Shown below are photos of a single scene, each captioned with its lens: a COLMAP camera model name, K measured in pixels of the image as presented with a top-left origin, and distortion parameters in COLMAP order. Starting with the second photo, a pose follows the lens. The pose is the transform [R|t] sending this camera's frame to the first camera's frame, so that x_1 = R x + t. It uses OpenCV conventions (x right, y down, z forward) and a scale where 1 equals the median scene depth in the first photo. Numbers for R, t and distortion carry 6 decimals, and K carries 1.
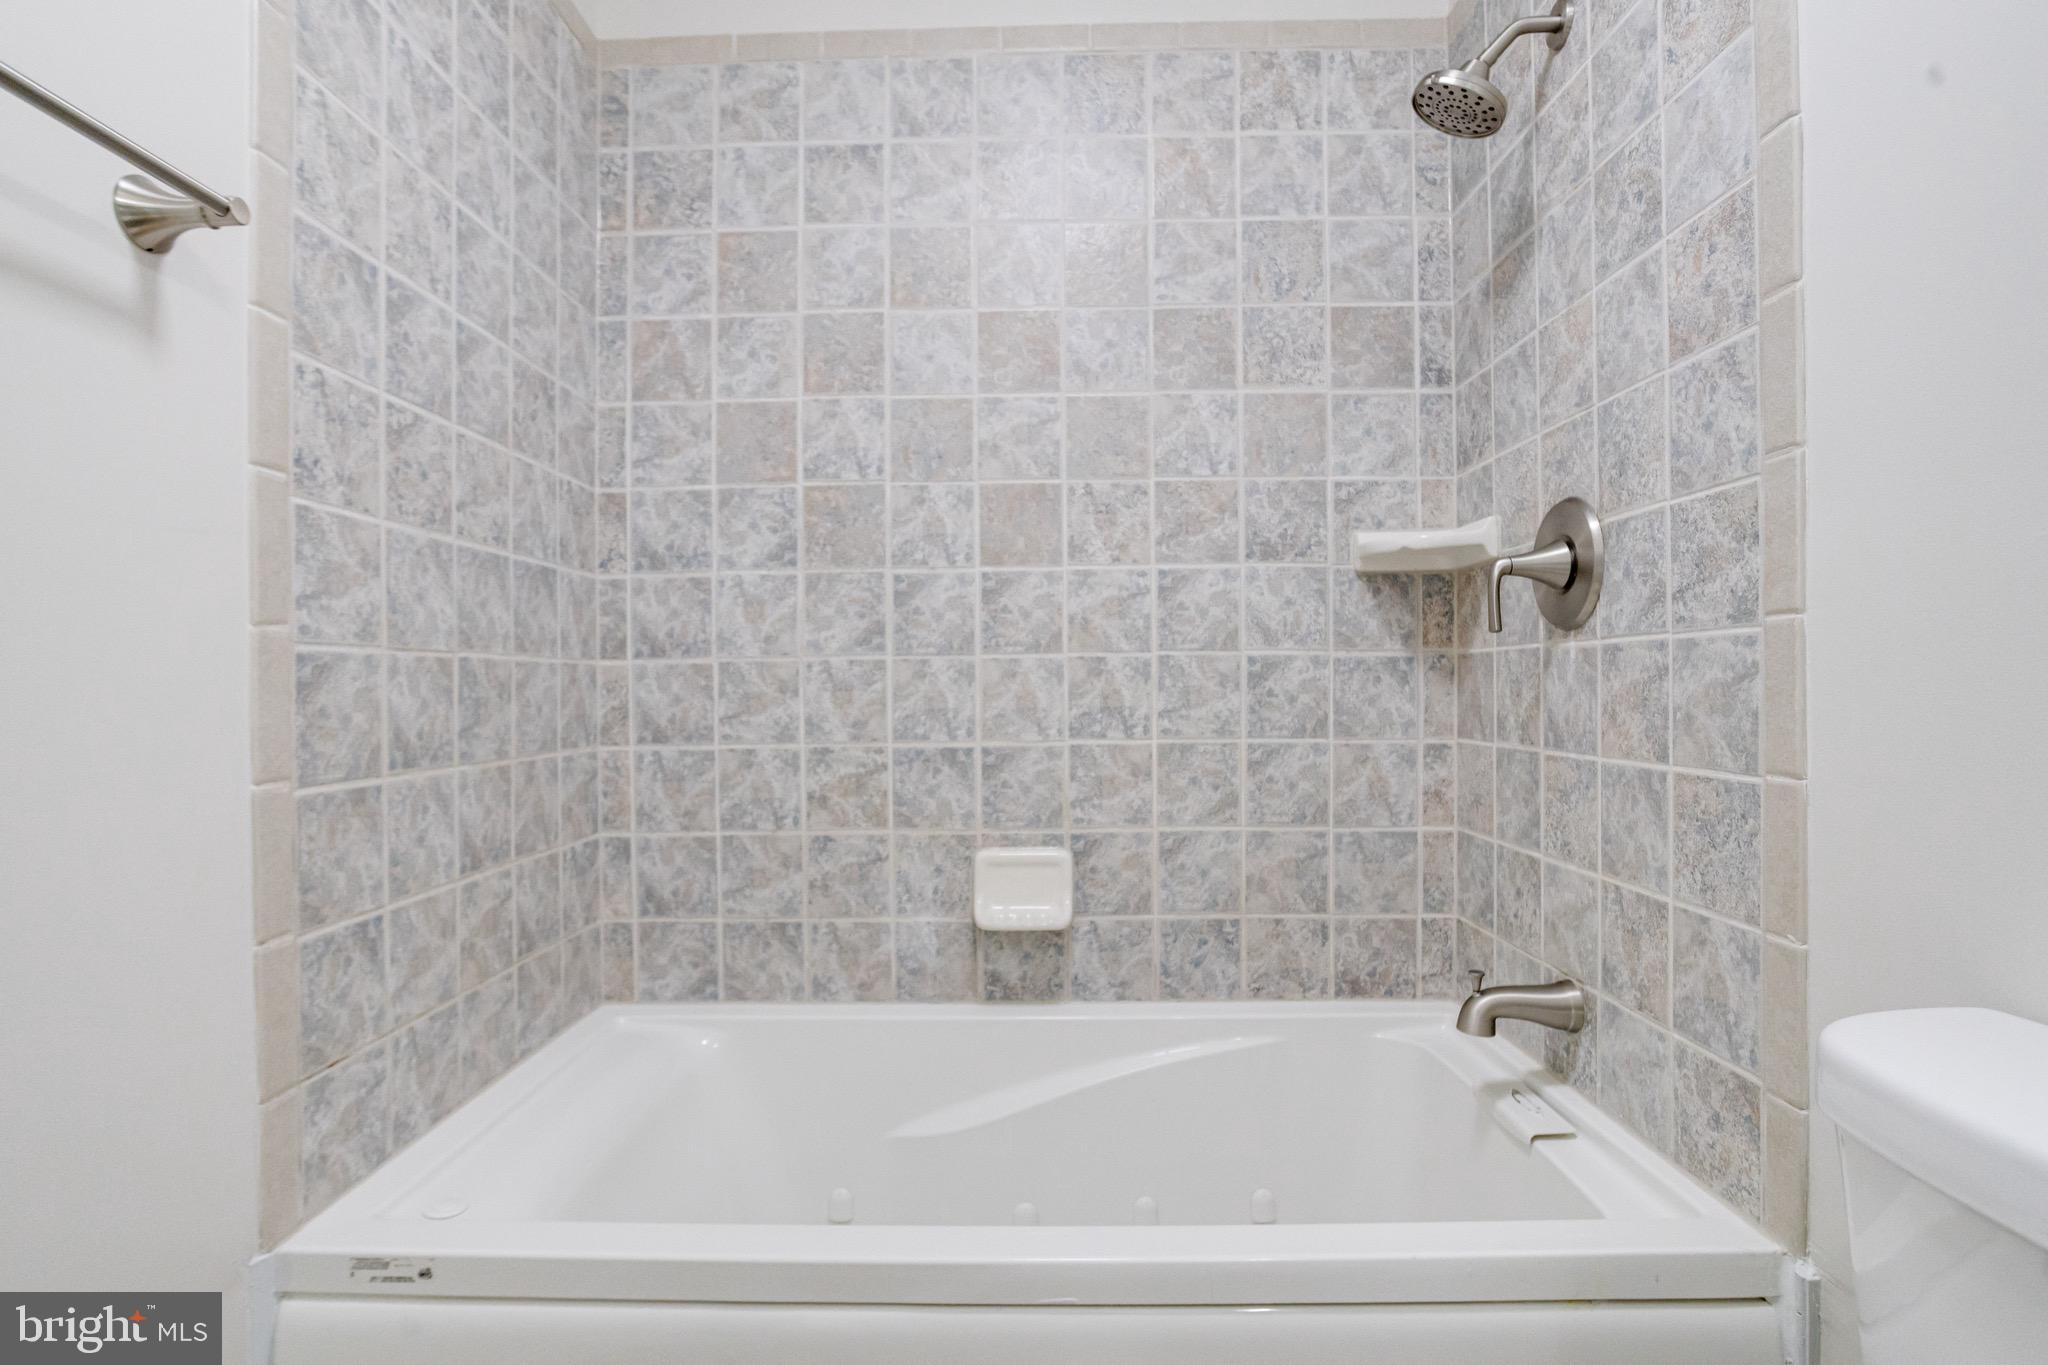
lens RADIAL K [[923.7, 0, 1019.1], [0, 923.7, 690.1], [0, 0, 1]] dist [-0.054113, 0.016923]
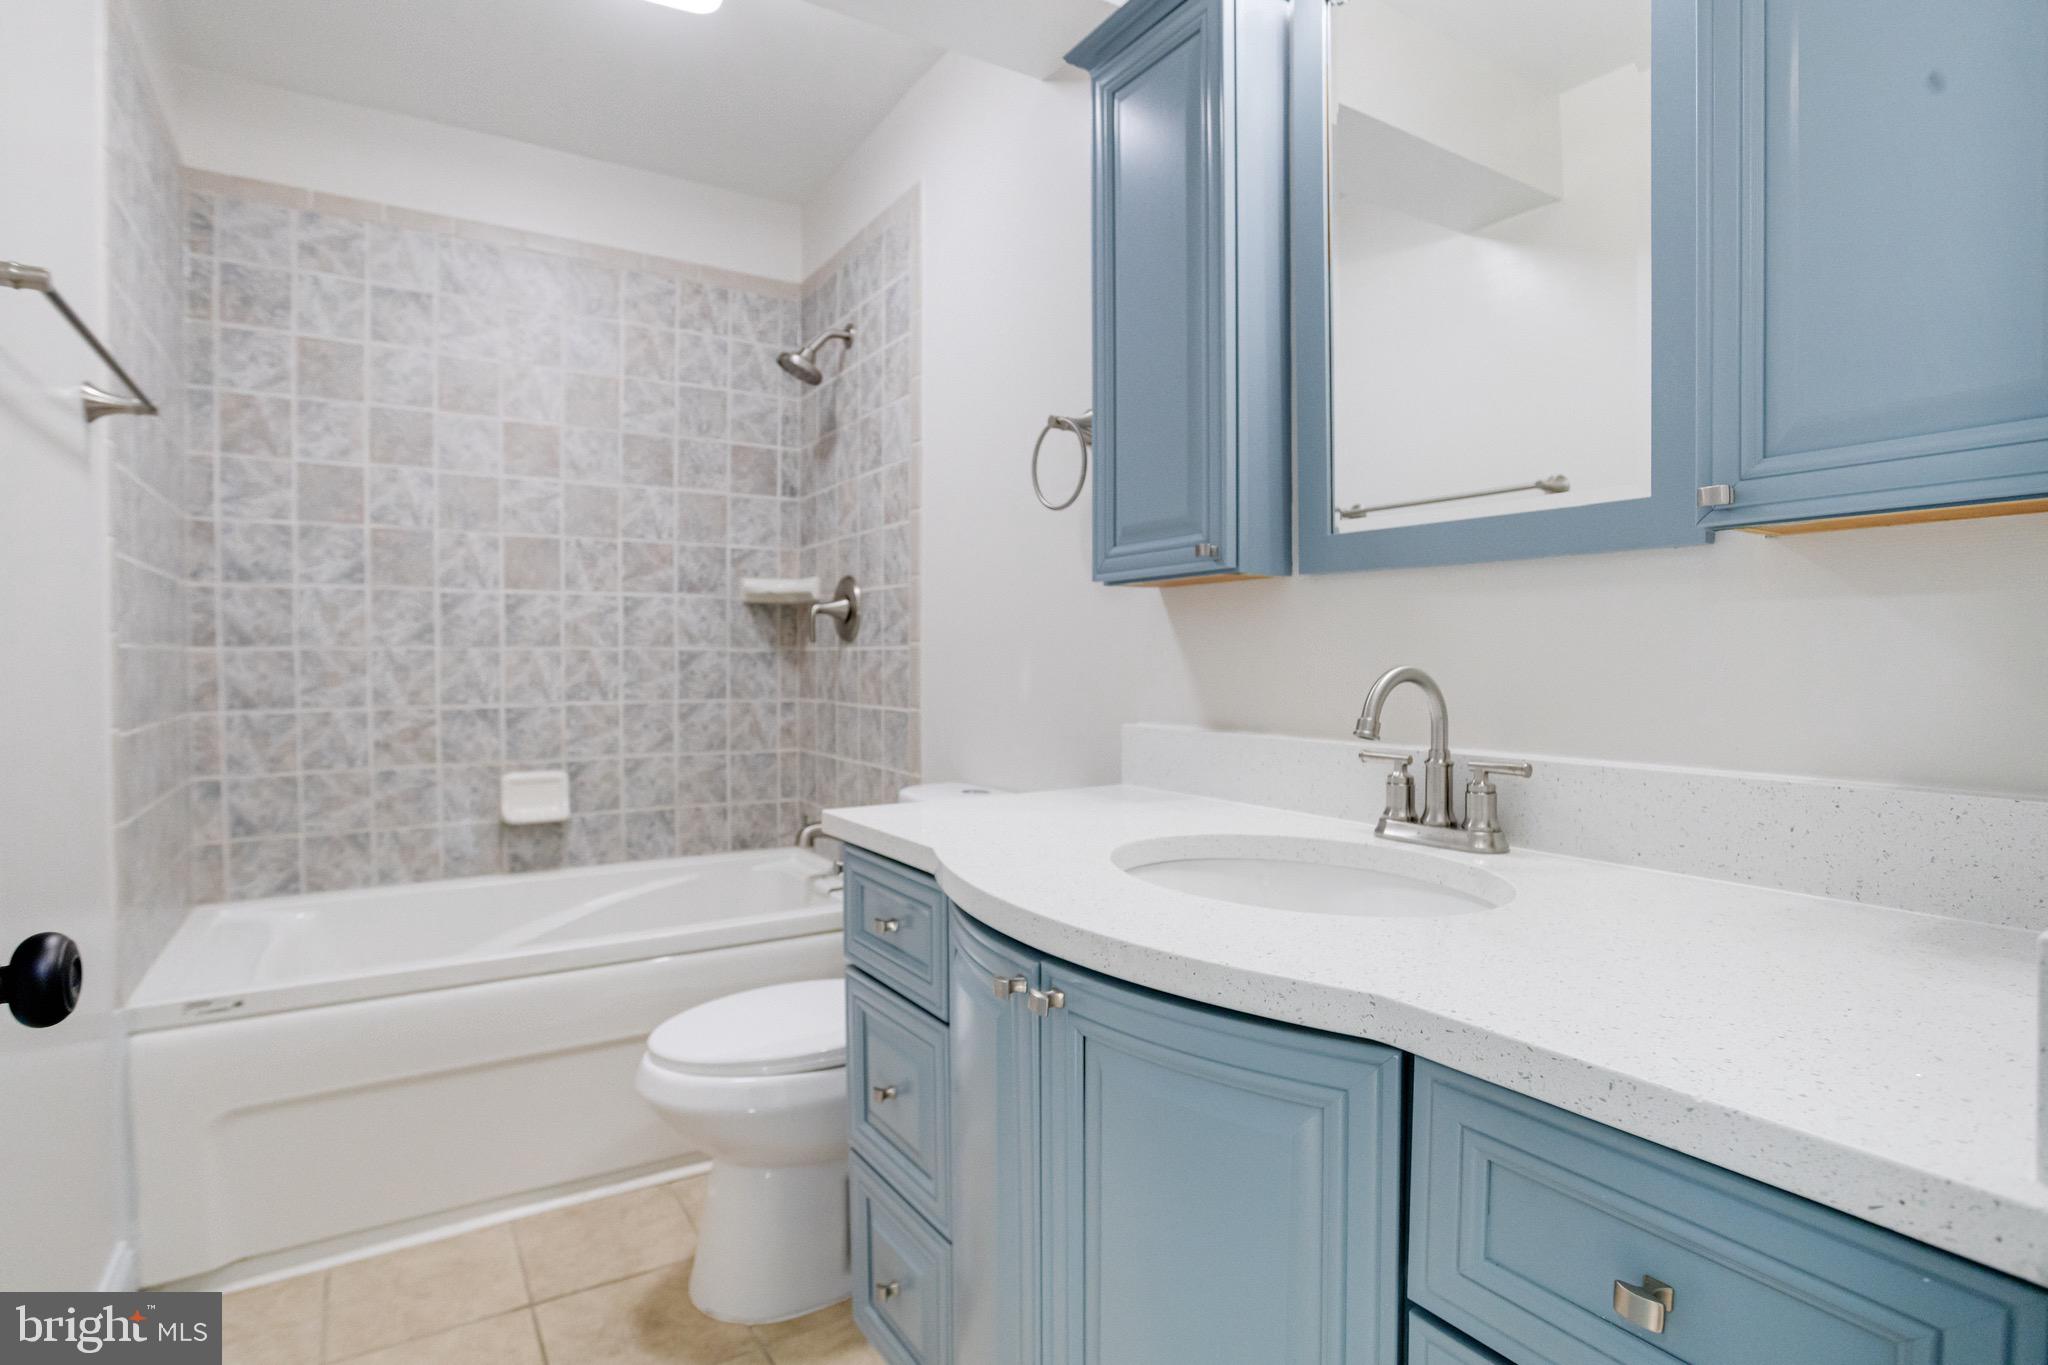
lens RADIAL K [[1024.7, 0, 1024.0], [0, 1024.7, 682.5], [0, 0, 1]] dist [-0.047808, 0.025845]
pose [[0.812232, -0.004129, 0.583320, -0.324097], [-0.006315, 0.999854, 0.015870, -0.012041], [-0.583301, -0.016574, 0.812087, -0.870536]]
